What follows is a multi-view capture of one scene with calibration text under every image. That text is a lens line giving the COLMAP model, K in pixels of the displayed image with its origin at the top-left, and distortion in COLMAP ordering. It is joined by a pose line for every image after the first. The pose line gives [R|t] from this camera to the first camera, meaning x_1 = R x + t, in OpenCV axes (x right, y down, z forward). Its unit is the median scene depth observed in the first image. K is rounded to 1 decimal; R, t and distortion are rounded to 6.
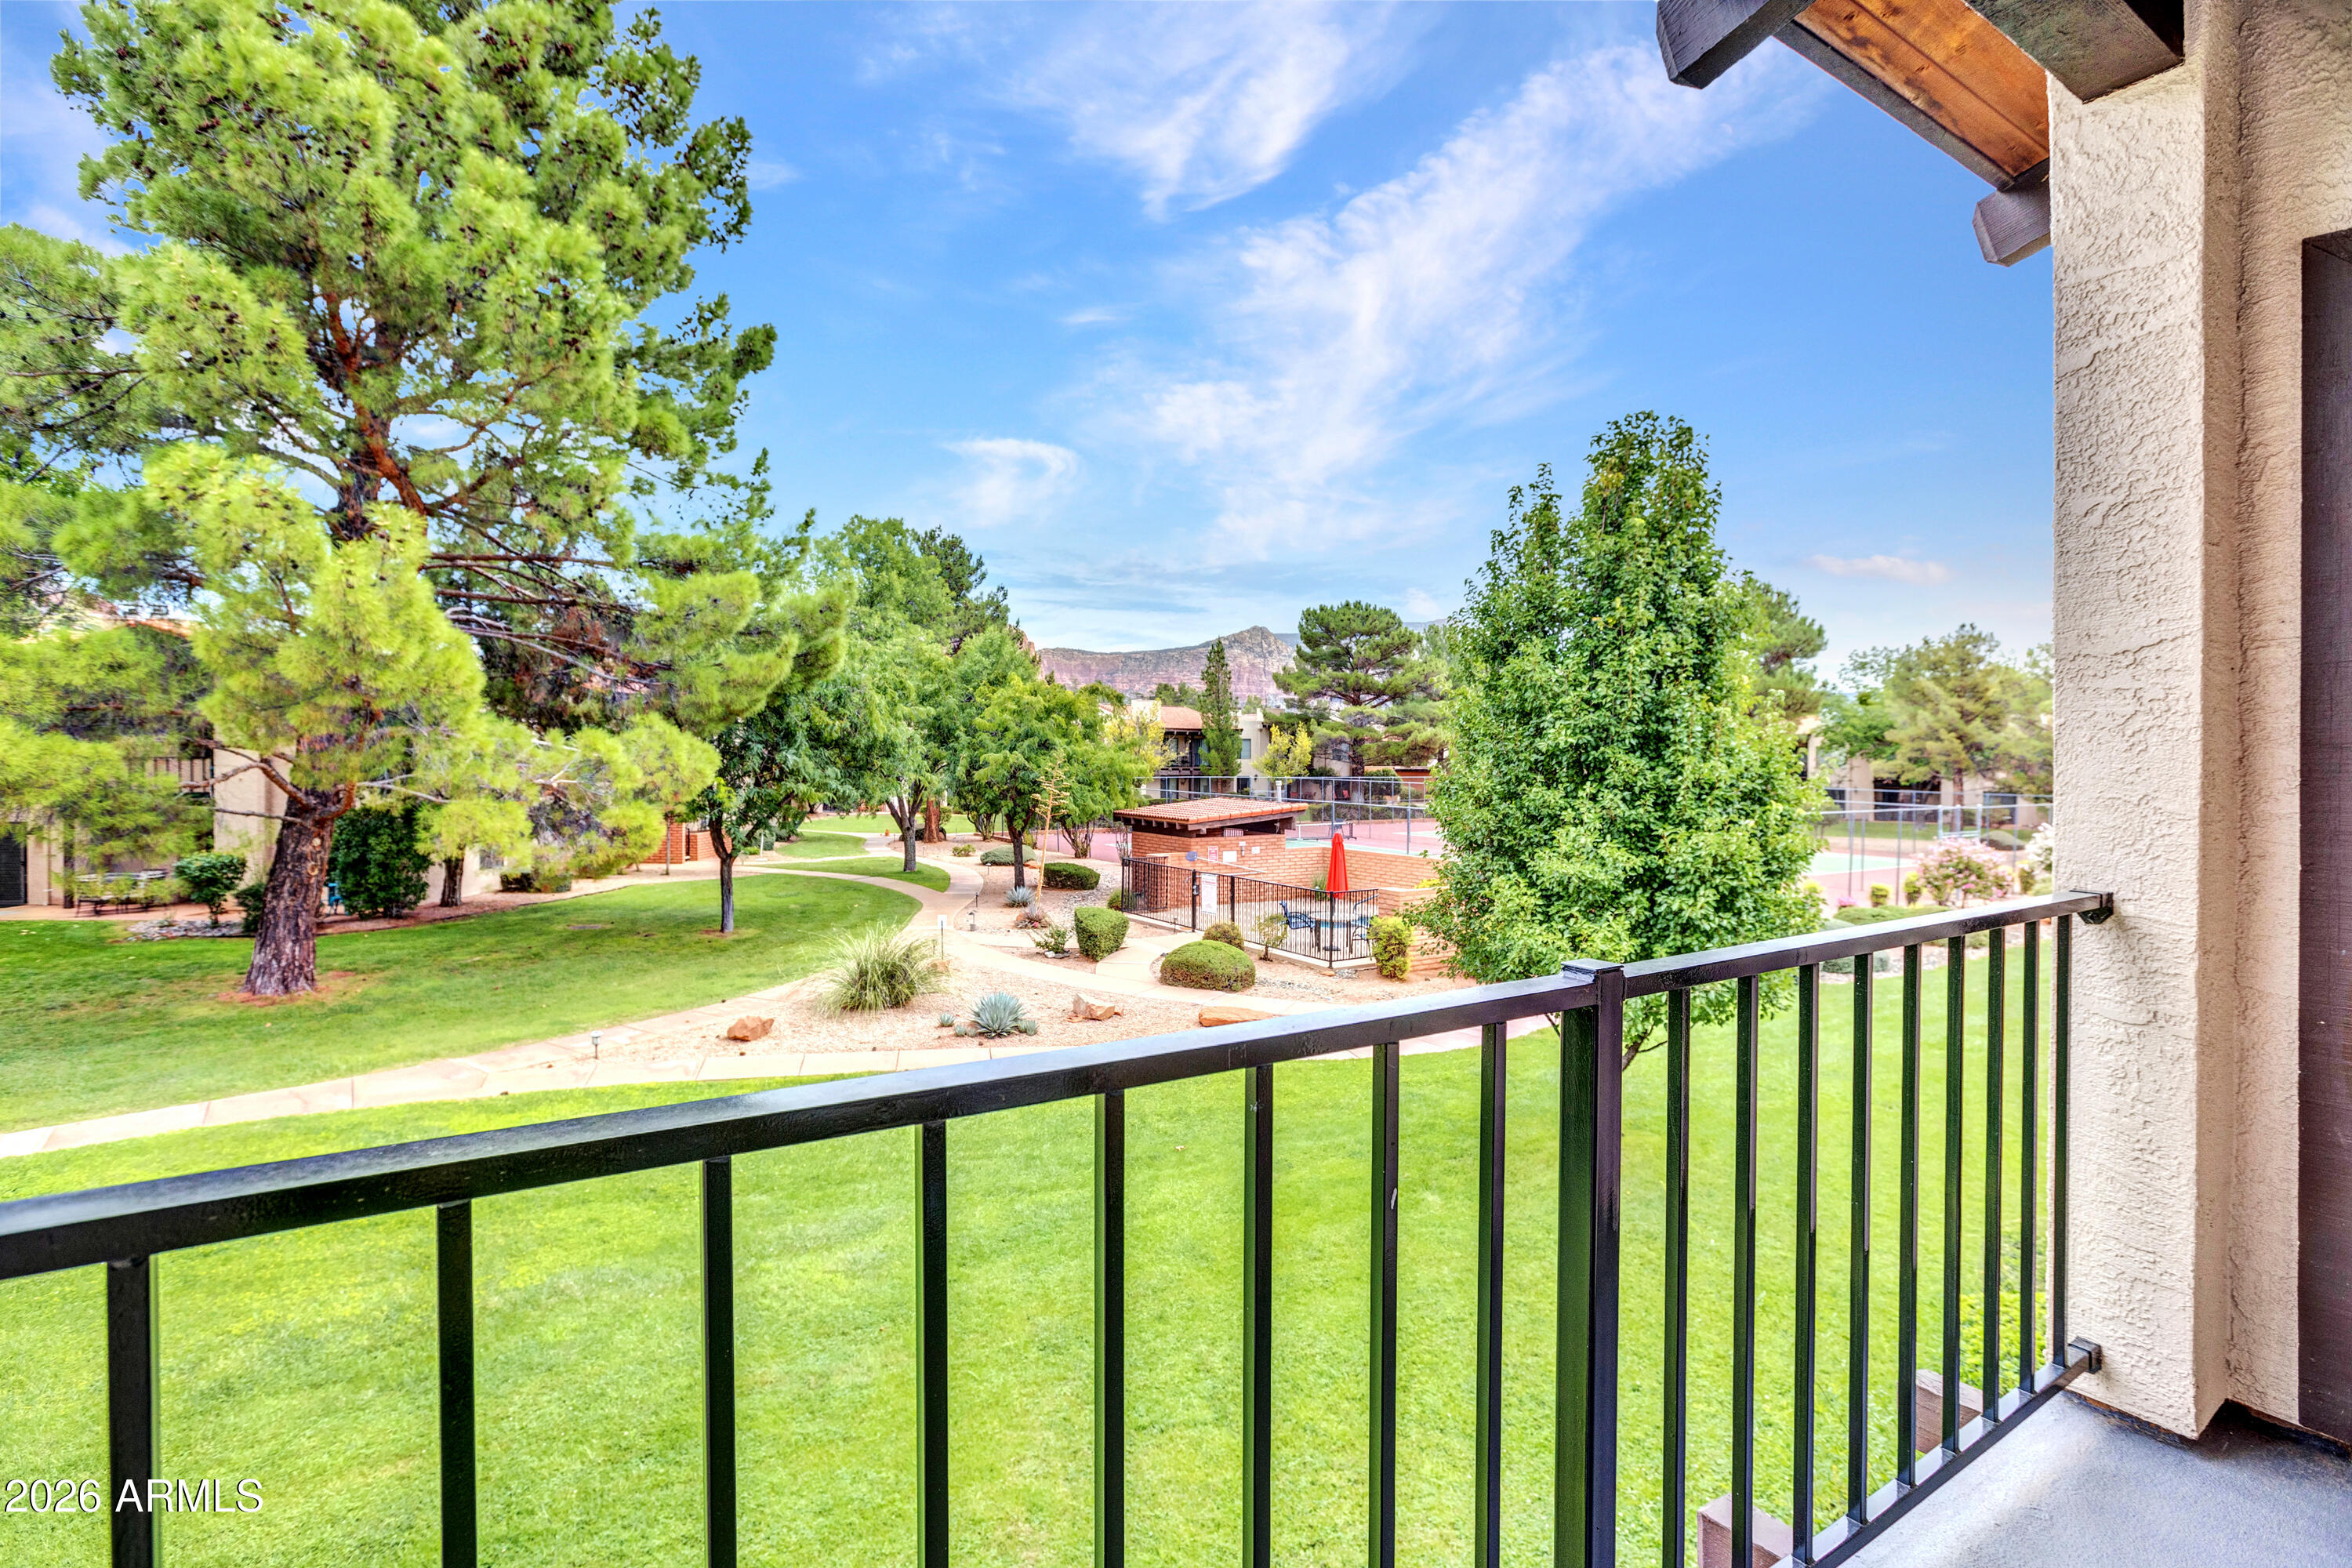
lens RADIAL K [[1124.9, 0, 1156.5], [0, 1124.9, 766.2], [0, 0, 1]] dist [-0.025755, 0.000853]
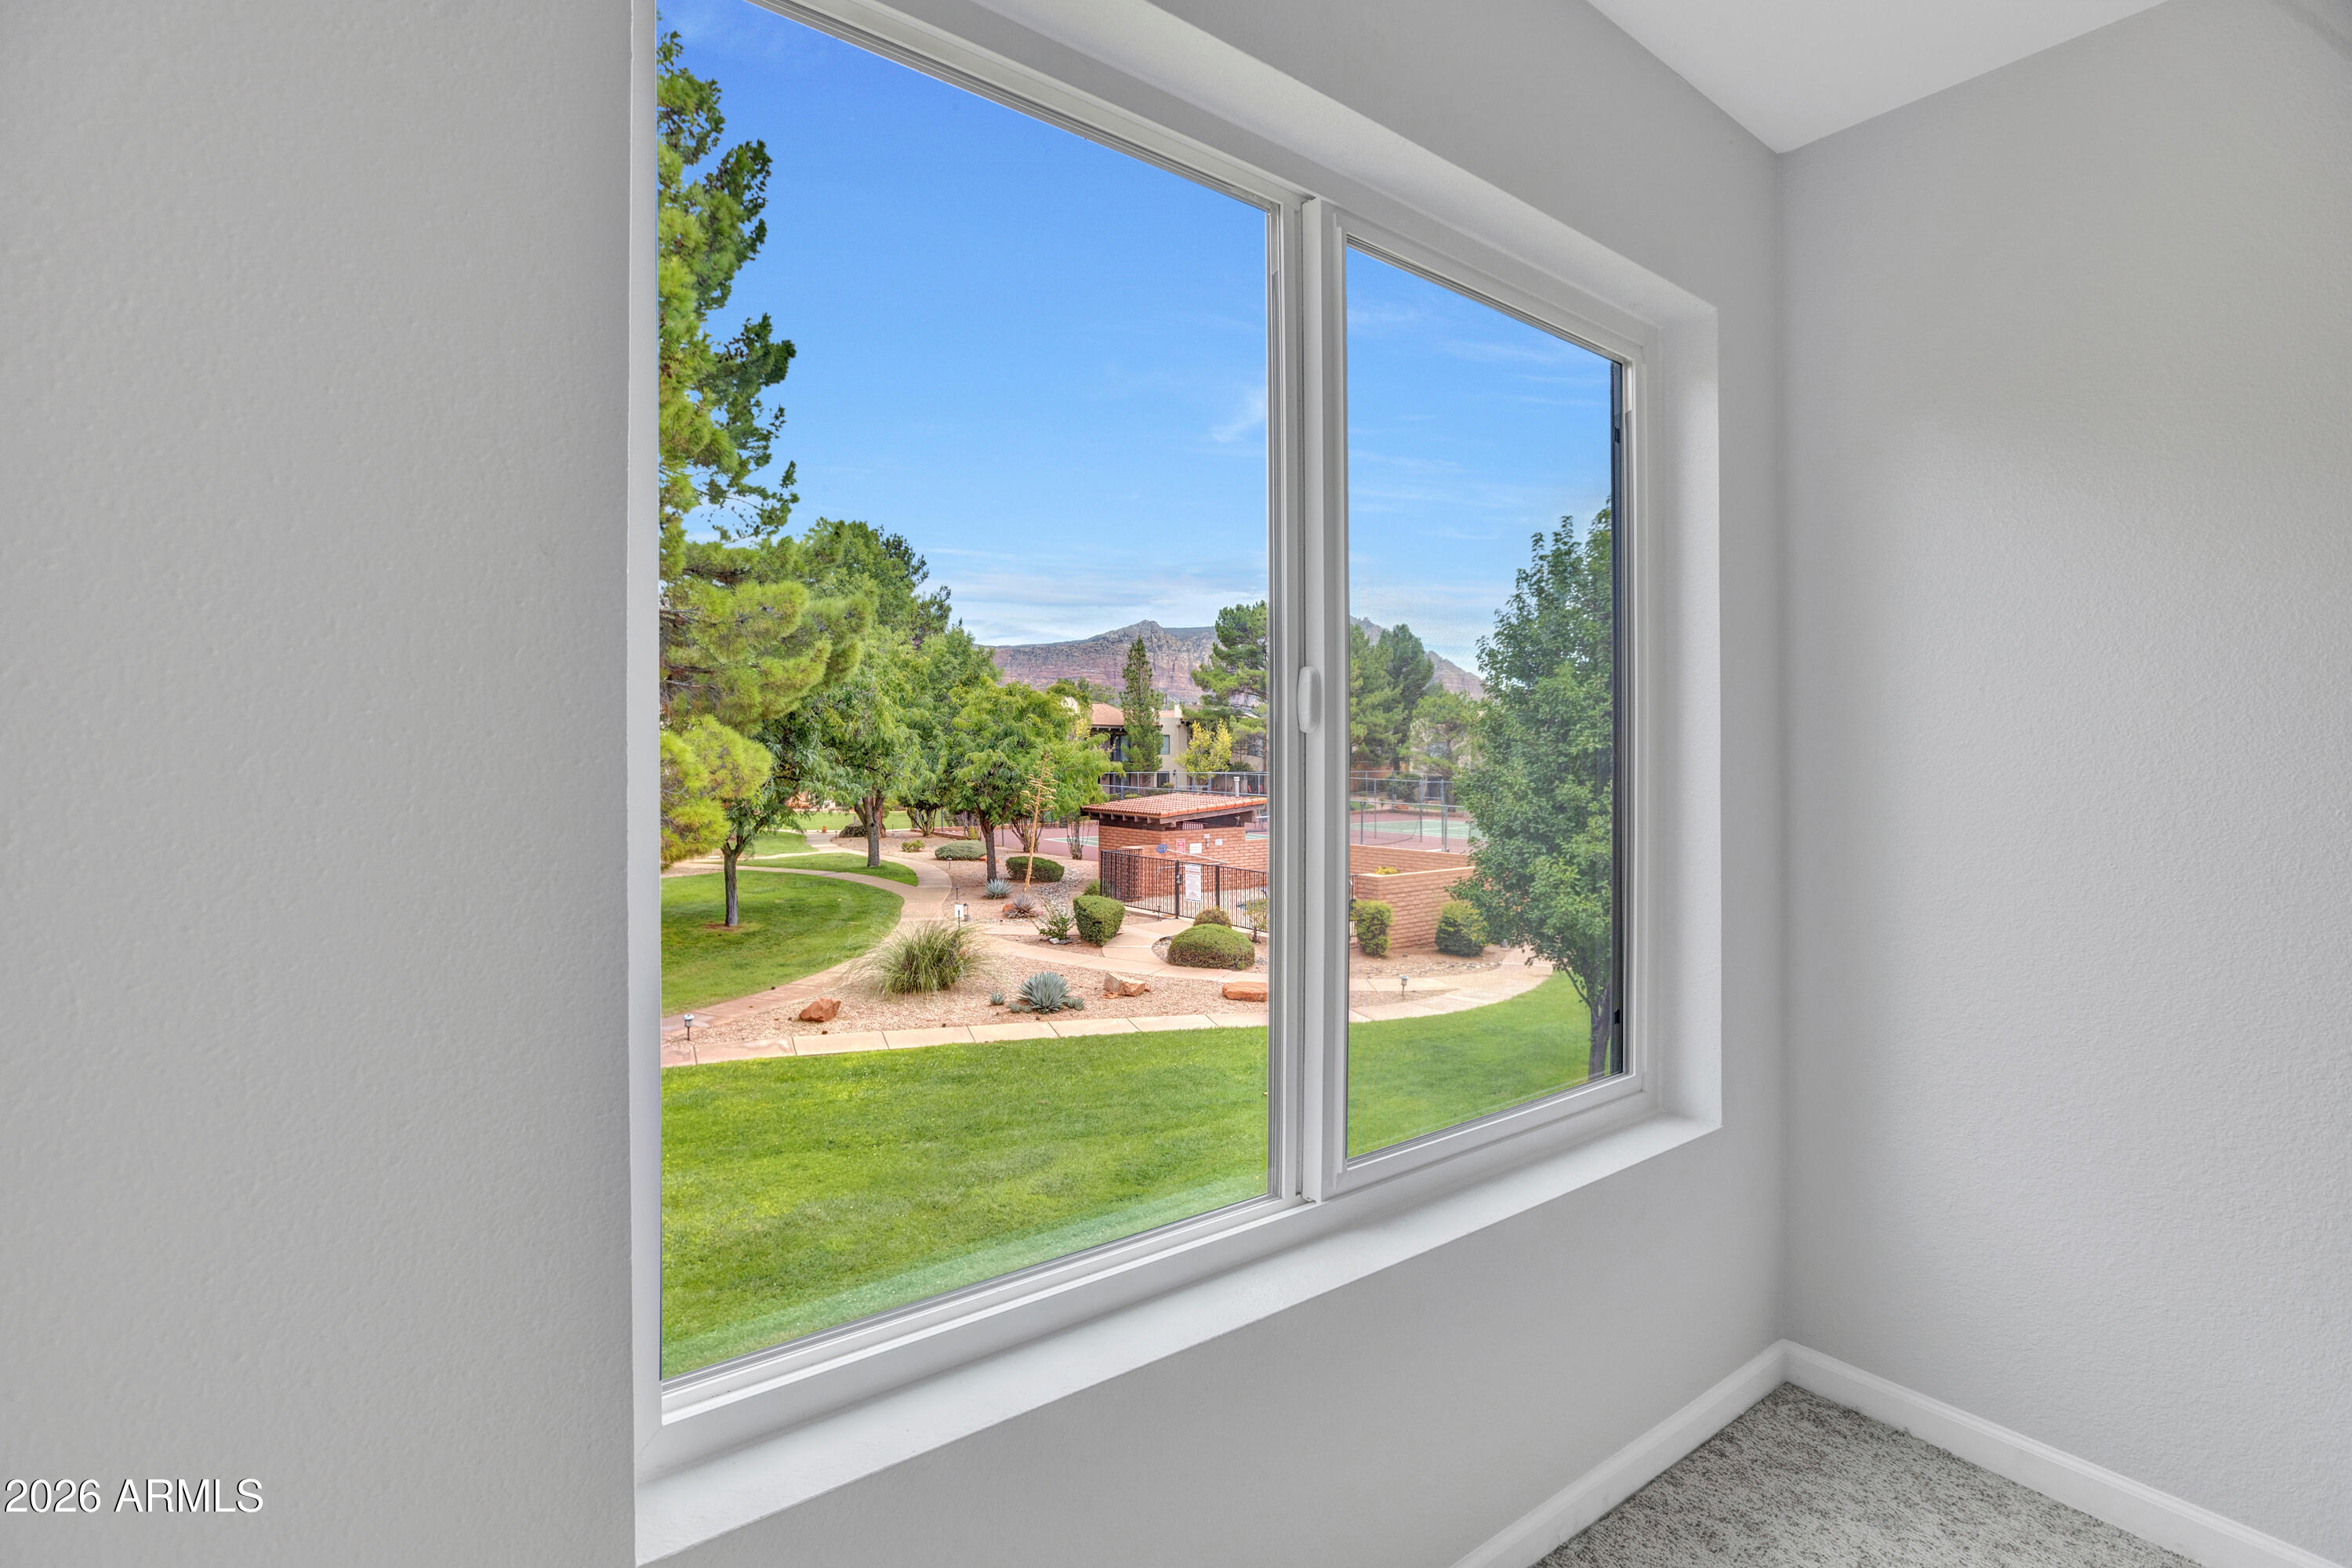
lens RADIAL K [[1133.3, 0, 1173.5], [0, 1133.3, 768.9], [0, 0, 1]] dist [-0.036884, 0.000126]
pose [[0.993556, -0.002330, 0.113322, -0.081344], [0.001513, 0.999972, 0.007298, -0.002586], [-0.113336, -0.007079, 0.993531, -0.061611]]
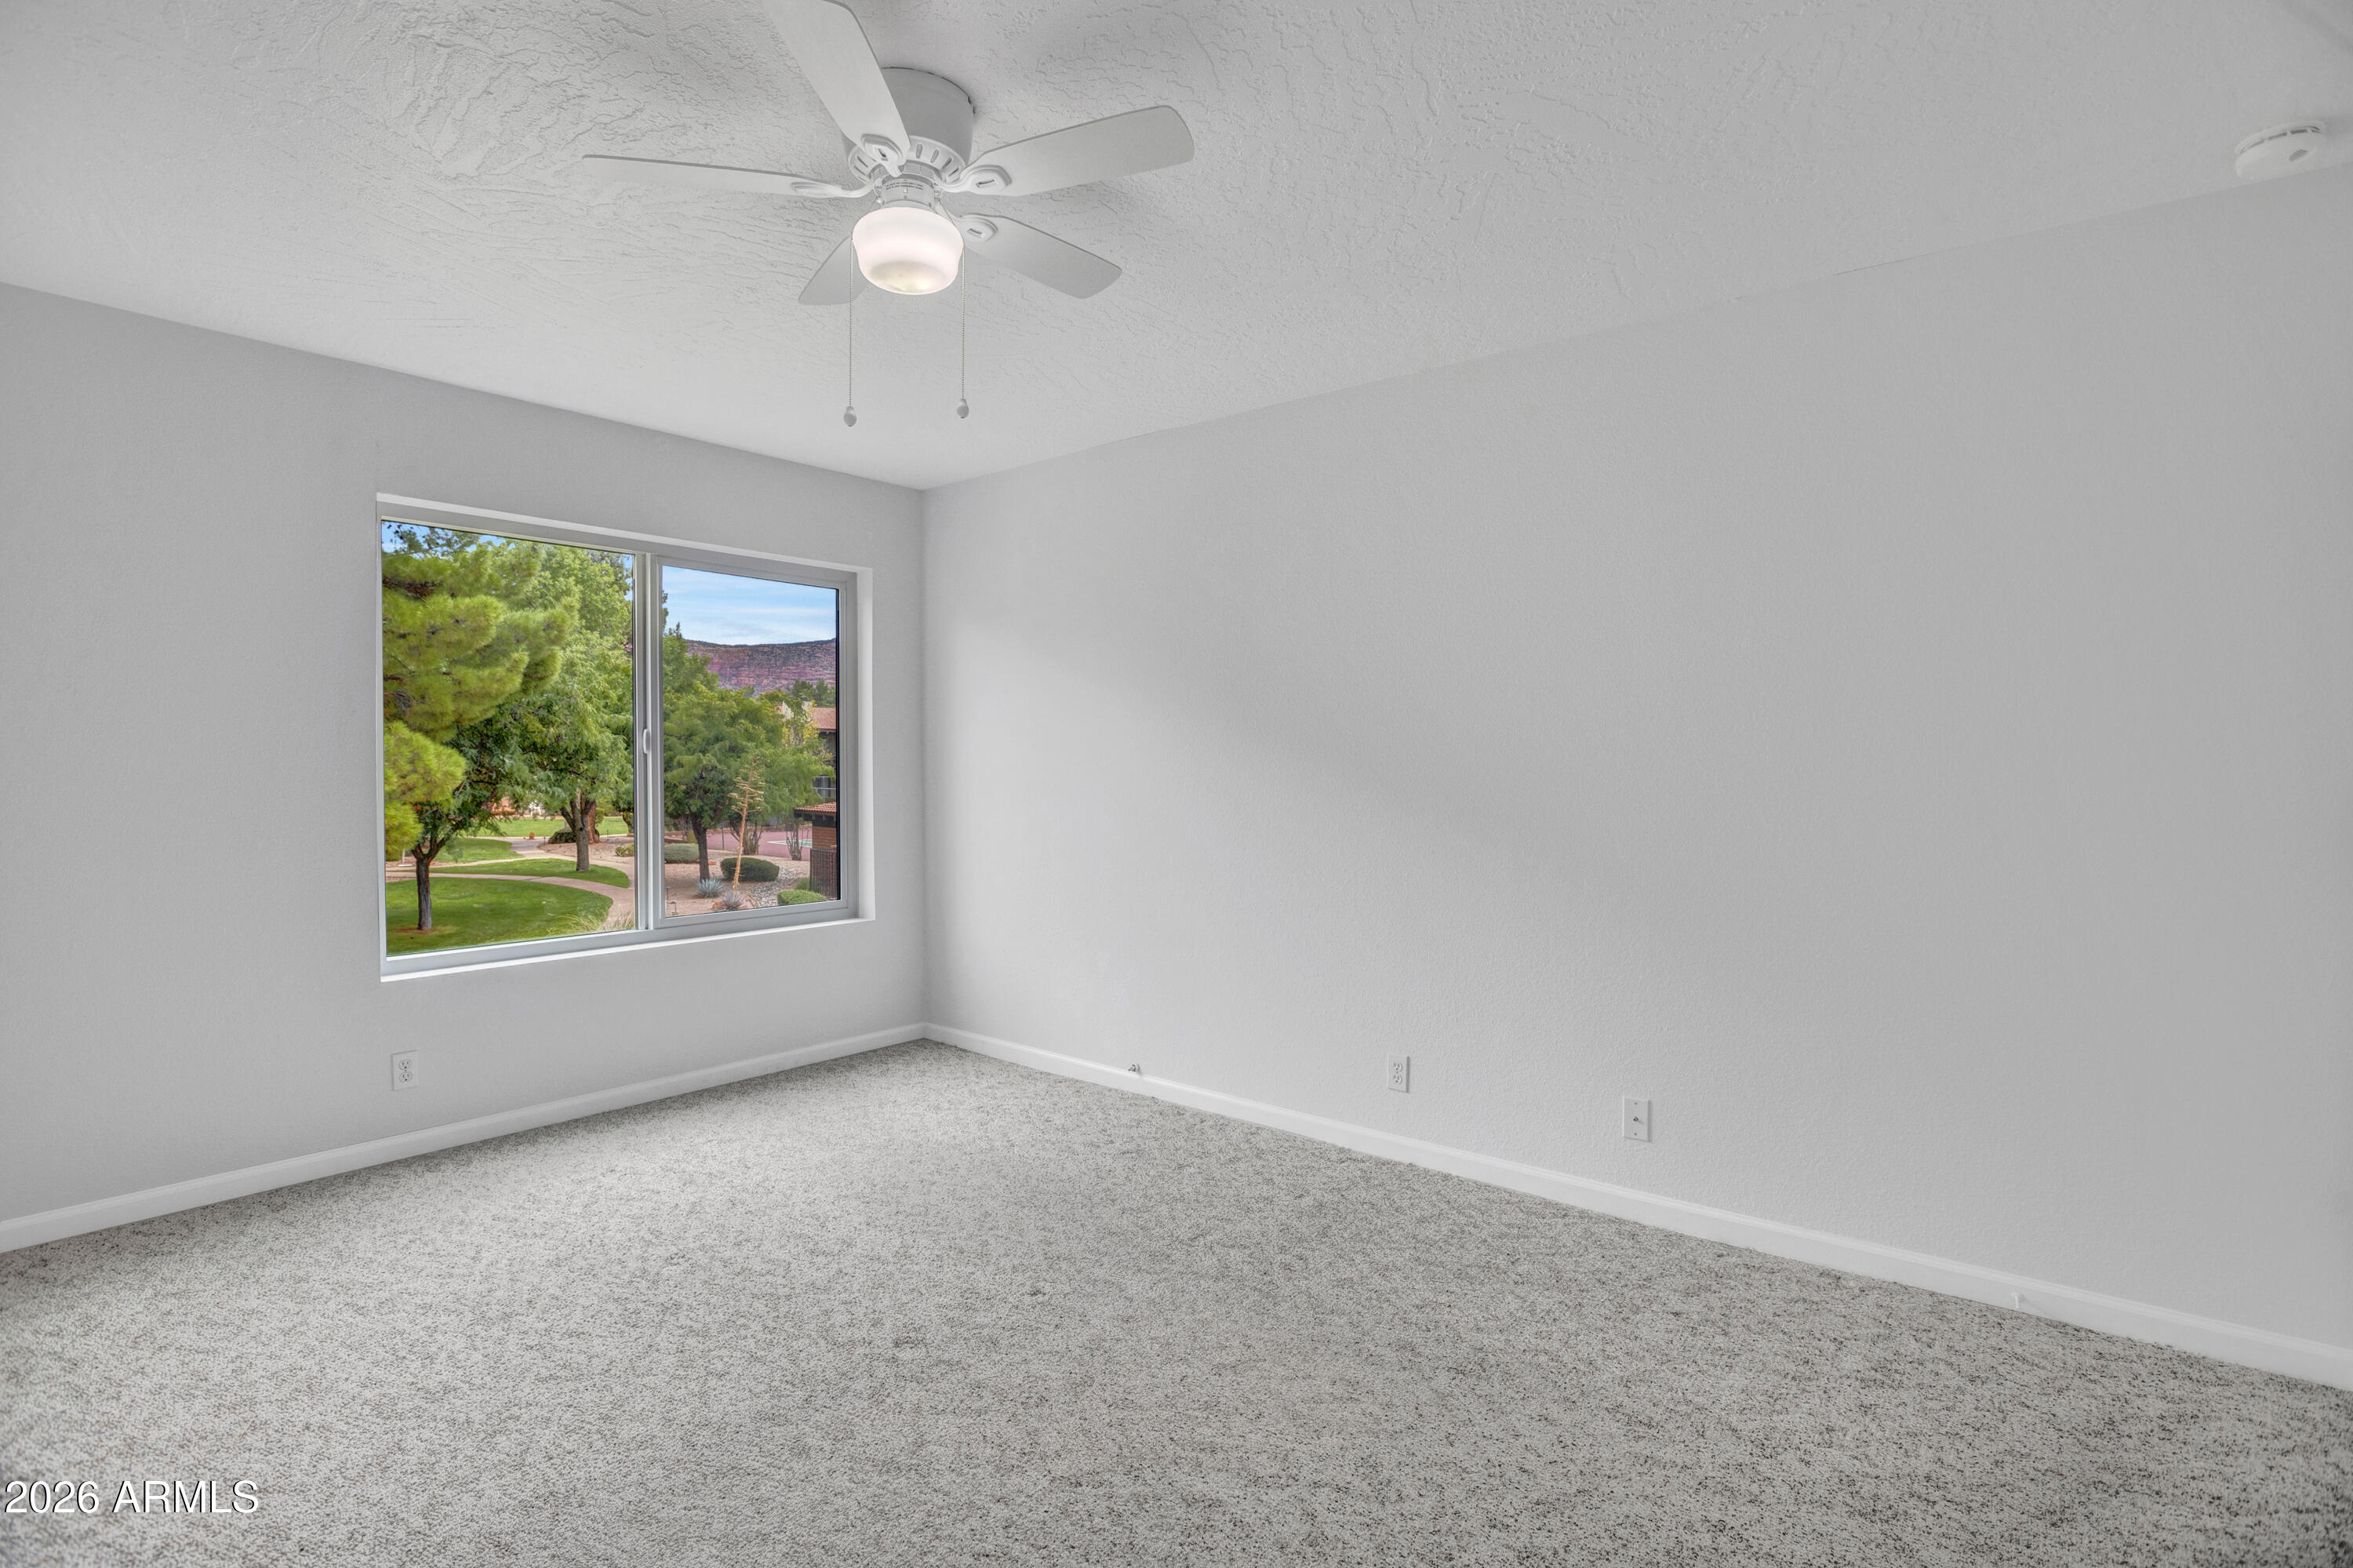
lens RADIAL K [[1126.5, 0, 1139.6], [0, 1126.5, 773.1], [0, 0, 1]] dist [0.001475, 0.000537]
pose [[0.954094, -0.006740, 0.299430, -0.052294], [0.004359, 0.999953, 0.008620, -0.002364], [-0.299474, -0.006919, 0.954079, -0.165121]]
